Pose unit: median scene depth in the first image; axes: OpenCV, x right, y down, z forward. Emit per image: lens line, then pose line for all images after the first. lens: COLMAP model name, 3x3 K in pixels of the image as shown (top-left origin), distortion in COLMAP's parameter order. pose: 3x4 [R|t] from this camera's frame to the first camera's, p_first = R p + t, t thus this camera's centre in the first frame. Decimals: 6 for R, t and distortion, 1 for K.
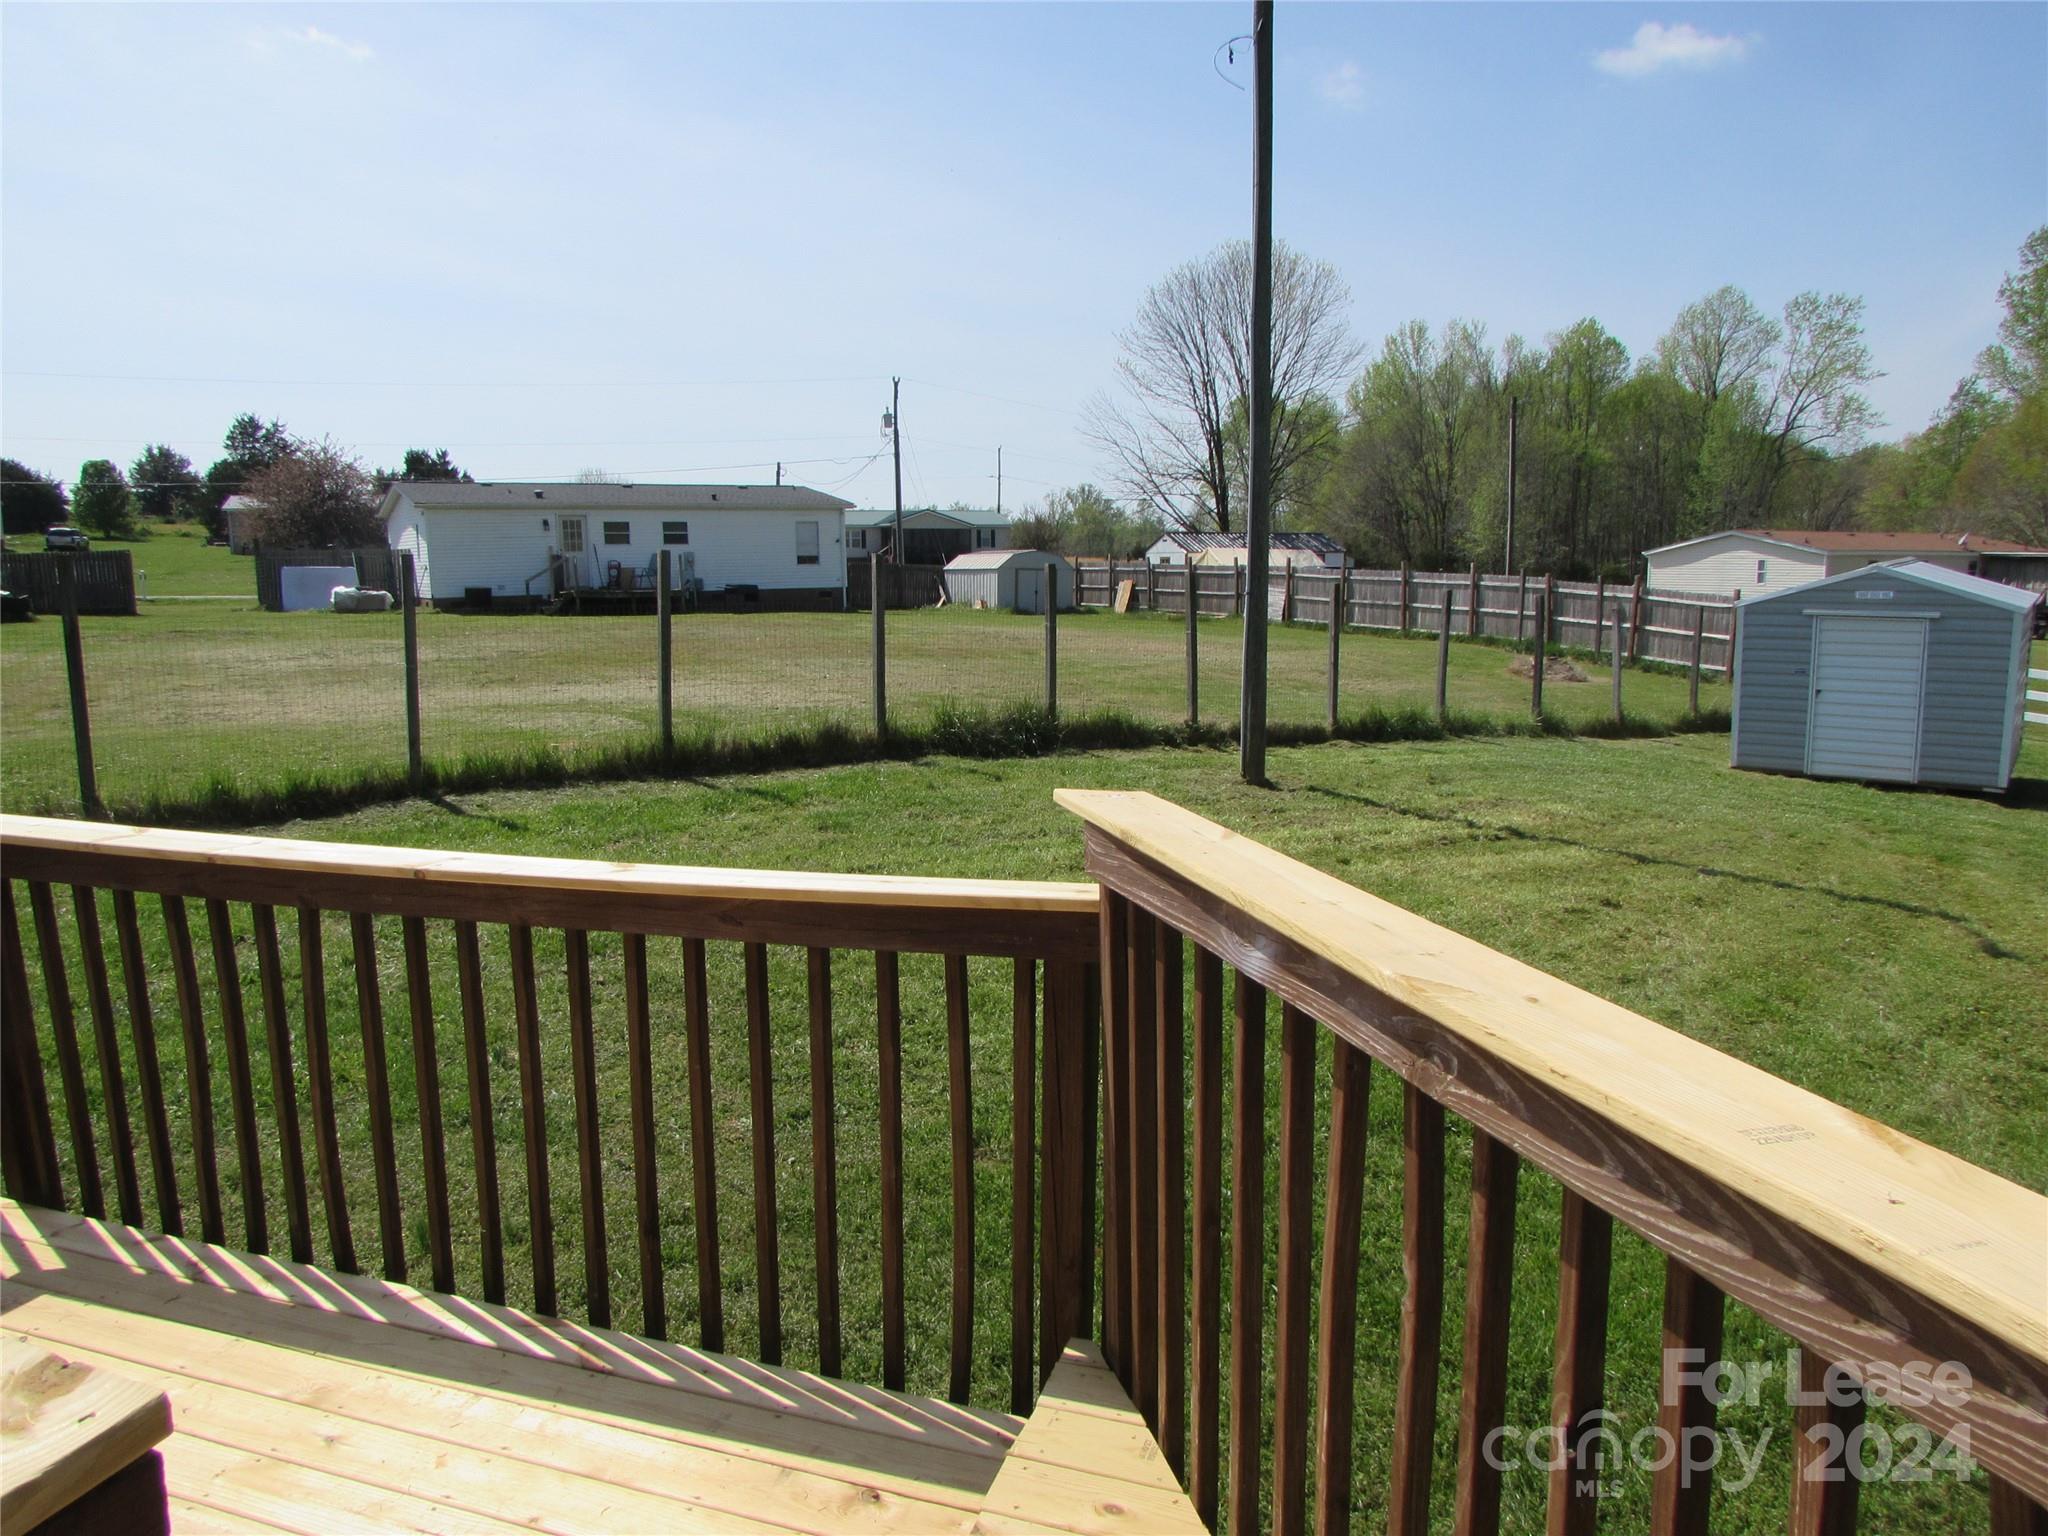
lens RADIAL K [[1453.3, 0, 1029.3], [0, 1453.3, 768.1], [0, 0, 1]] dist [-0.038632, 0.002432]
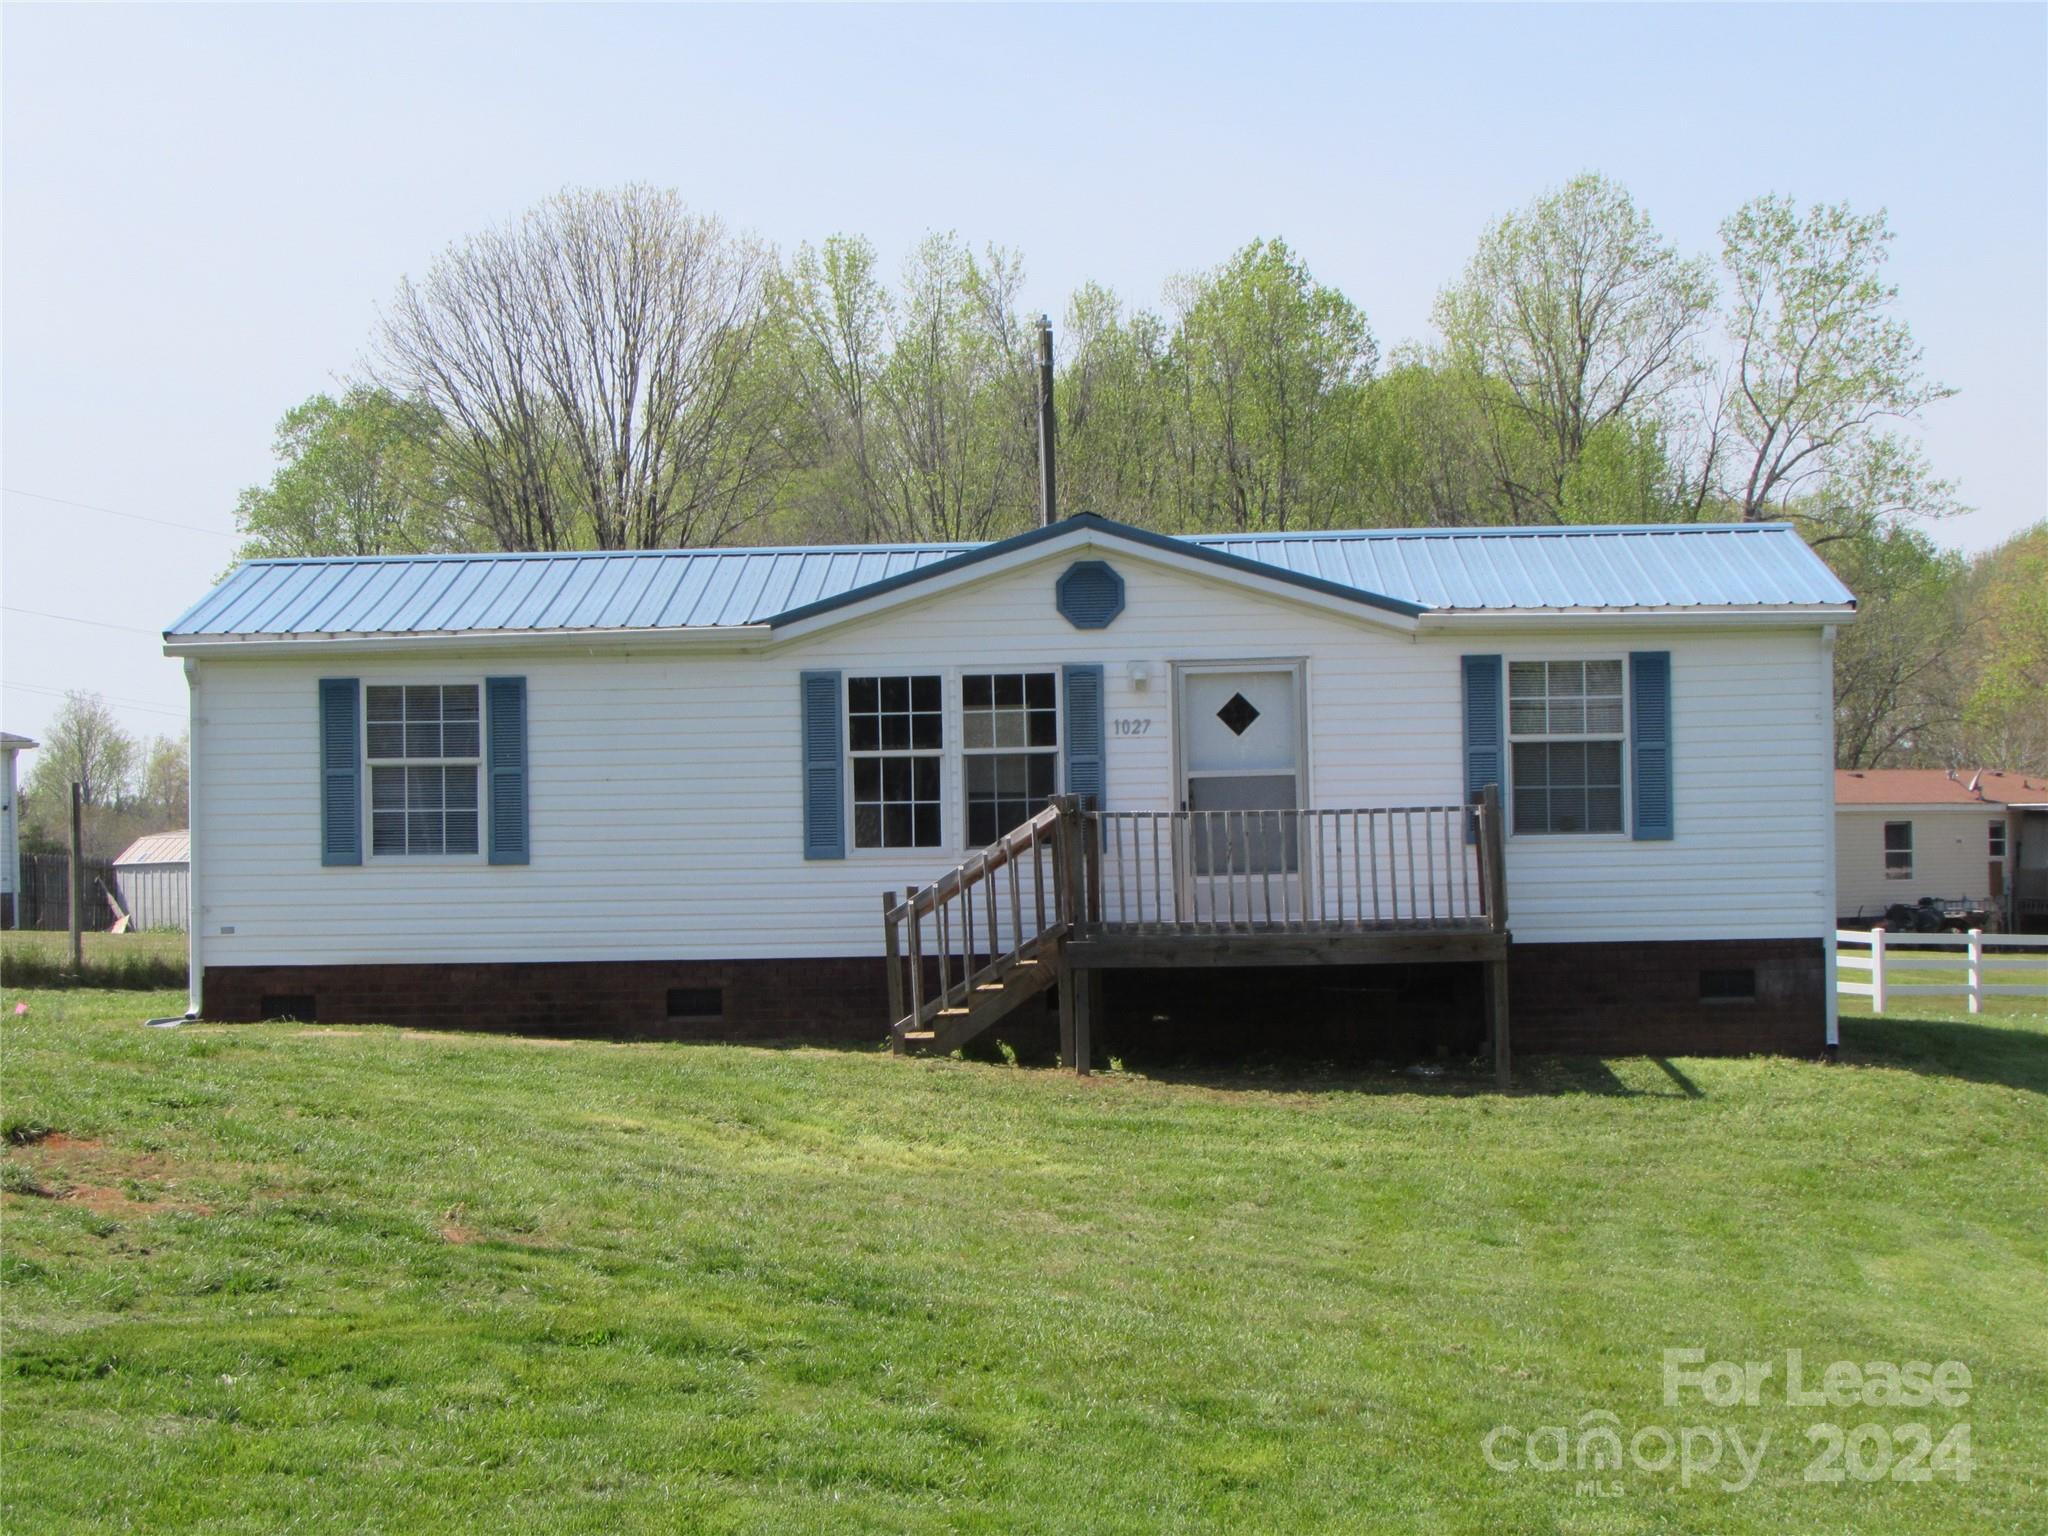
lens RADIAL K [[5455.6, 0, 1023.5], [0, 5455.6, 766.7], [0, 0, 1]] dist [-0.203726, 0.000000]
pose [[0.951111, -0.009034, 0.308718, -0.144754], [0.060167, 0.985841, -0.156517, 0.061775], [-0.302933, 0.167440, 0.938187, -0.374596]]
